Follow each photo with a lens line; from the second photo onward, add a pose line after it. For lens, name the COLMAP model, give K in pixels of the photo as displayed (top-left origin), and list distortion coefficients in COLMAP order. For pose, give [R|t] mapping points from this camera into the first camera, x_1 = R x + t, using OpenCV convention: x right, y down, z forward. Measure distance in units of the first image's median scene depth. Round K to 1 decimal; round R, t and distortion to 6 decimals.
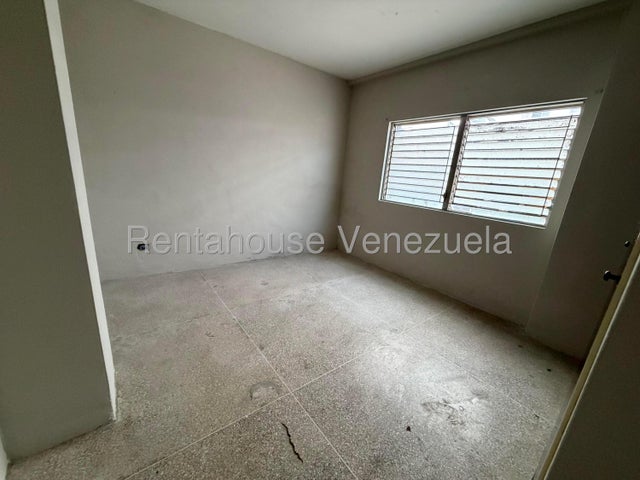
lens RADIAL K [[254.9, 0, 318.7], [0, 254.9, 244.1], [0, 0, 1]] dist [-0.000025, 0.000235]
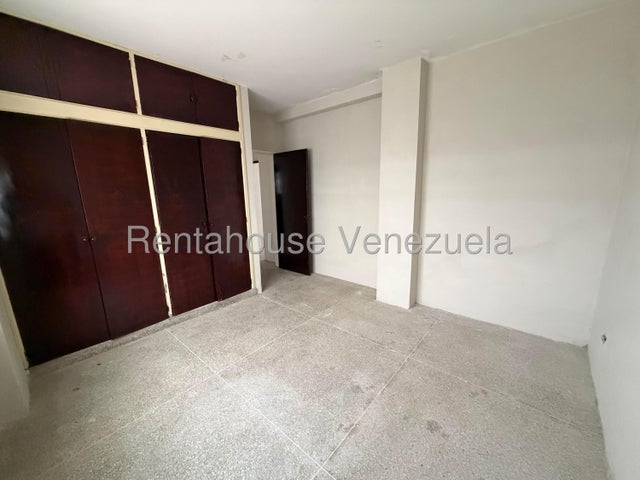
lens RADIAL K [[254.9, 0, 320.3], [0, 254.9, 239.8], [0, 0, 1]] dist [-0.000025, 0.000235]
pose [[-0.976449, -0.017083, -0.215071, 0.148767], [-0.110368, 0.896102, 0.429907, -0.436458], [0.185382, 0.443519, -0.876883, 1.416521]]
